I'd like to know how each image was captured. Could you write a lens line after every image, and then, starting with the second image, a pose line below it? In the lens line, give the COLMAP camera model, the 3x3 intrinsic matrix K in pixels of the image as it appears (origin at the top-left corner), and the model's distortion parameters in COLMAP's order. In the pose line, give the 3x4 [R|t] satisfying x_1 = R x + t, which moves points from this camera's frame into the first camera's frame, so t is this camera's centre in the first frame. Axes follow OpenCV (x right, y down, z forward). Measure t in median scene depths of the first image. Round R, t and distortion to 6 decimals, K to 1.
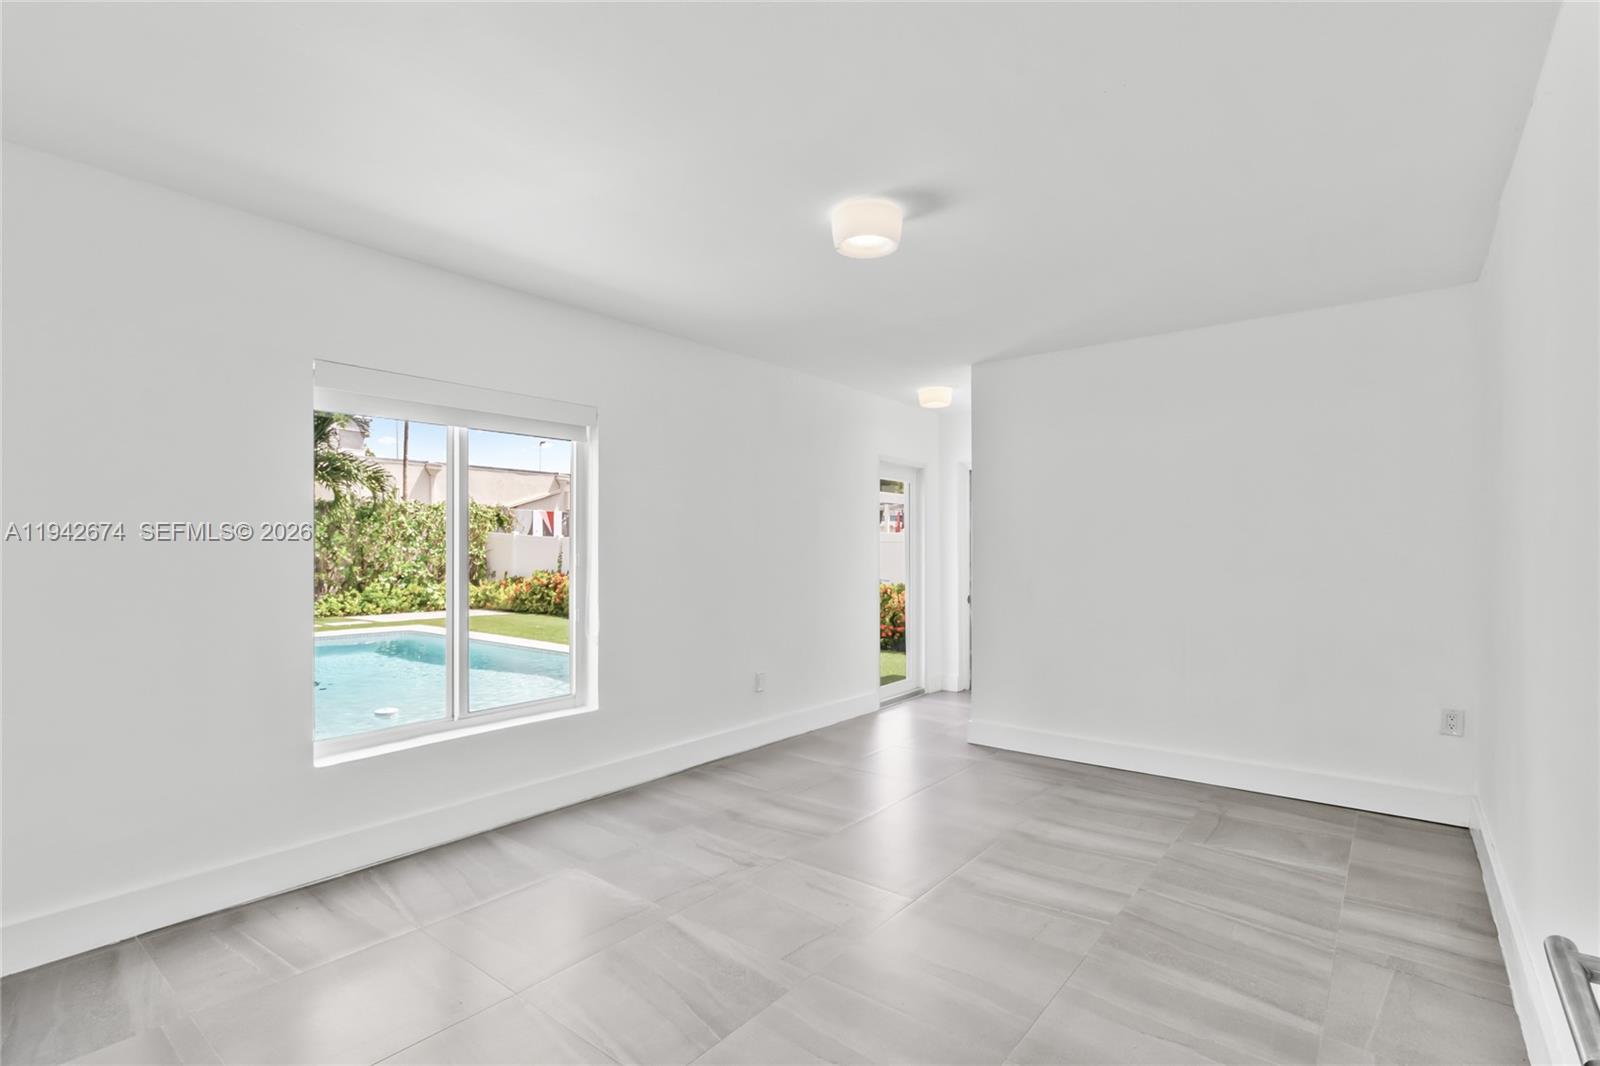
lens RADIAL K [[742.8, 0, 803.1], [0, 742.8, 540.7], [0, 0, 1]] dist [0.004011, 0.000419]
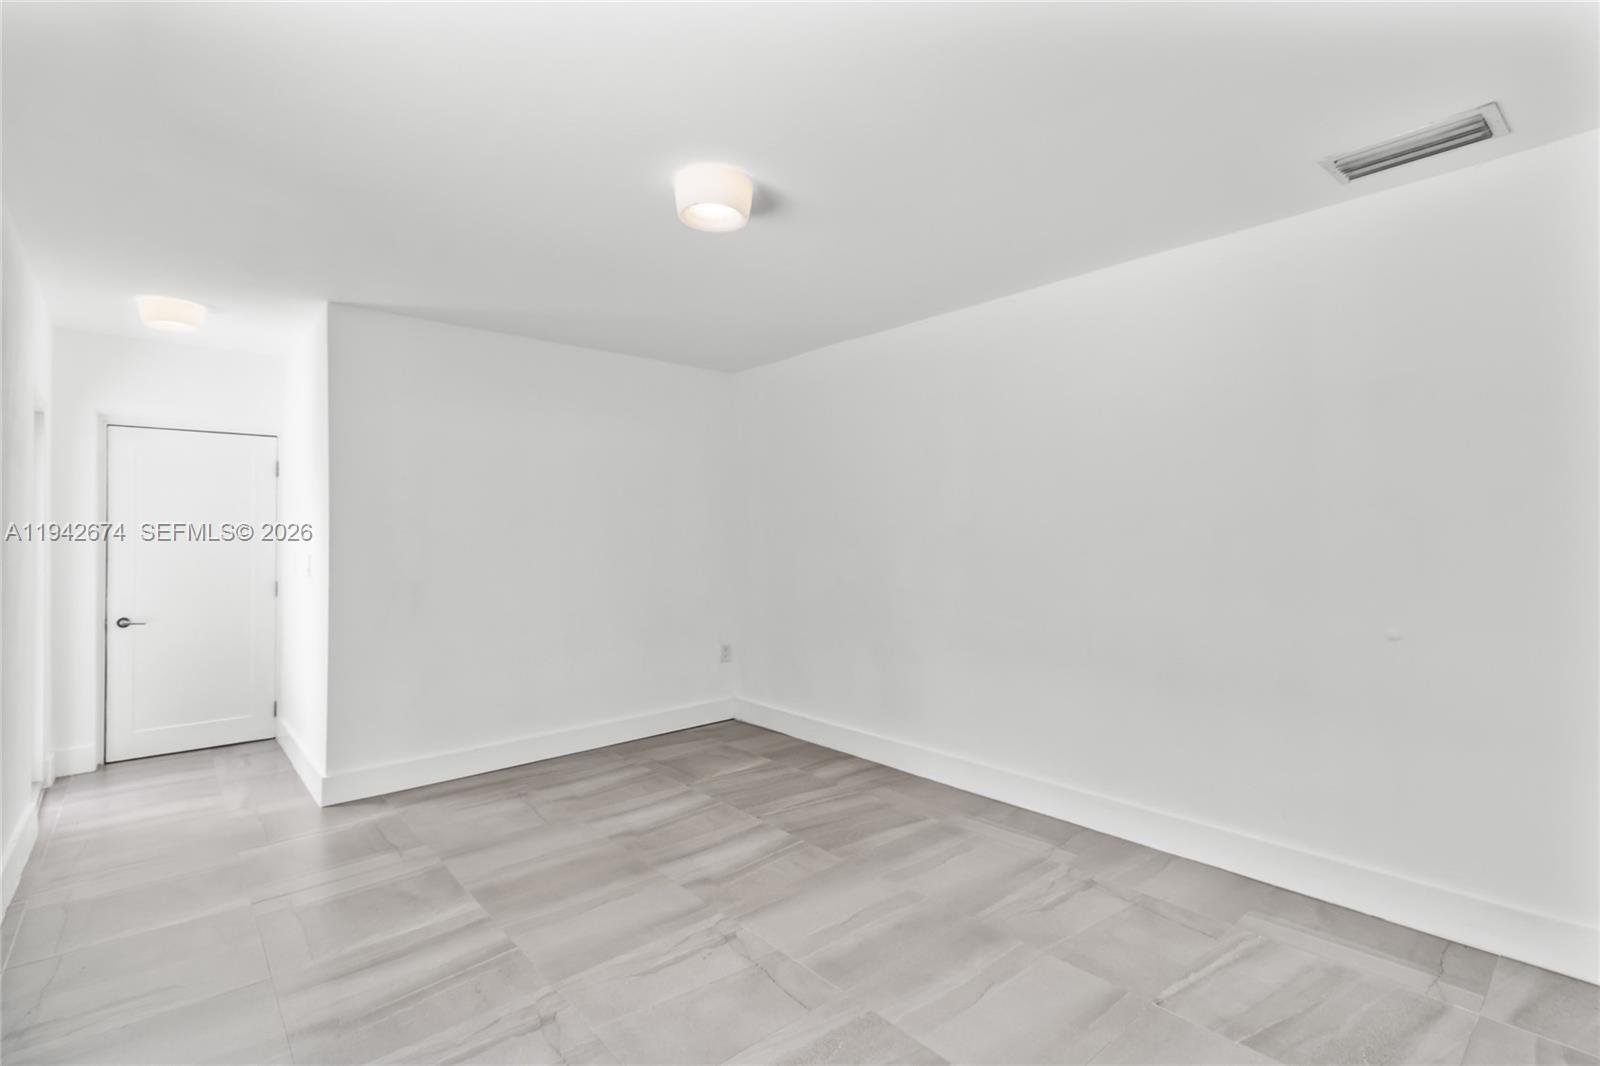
lens RADIAL K [[742.8, 0, 803.1], [0, 742.8, 540.7], [0, 0, 1]] dist [0.004011, 0.000419]
pose [[0.176520, -0.009346, 0.984253, -0.672448], [-0.005438, 0.999930, 0.010471, -0.005196], [-0.984282, -0.007201, 0.176457, 0.640205]]
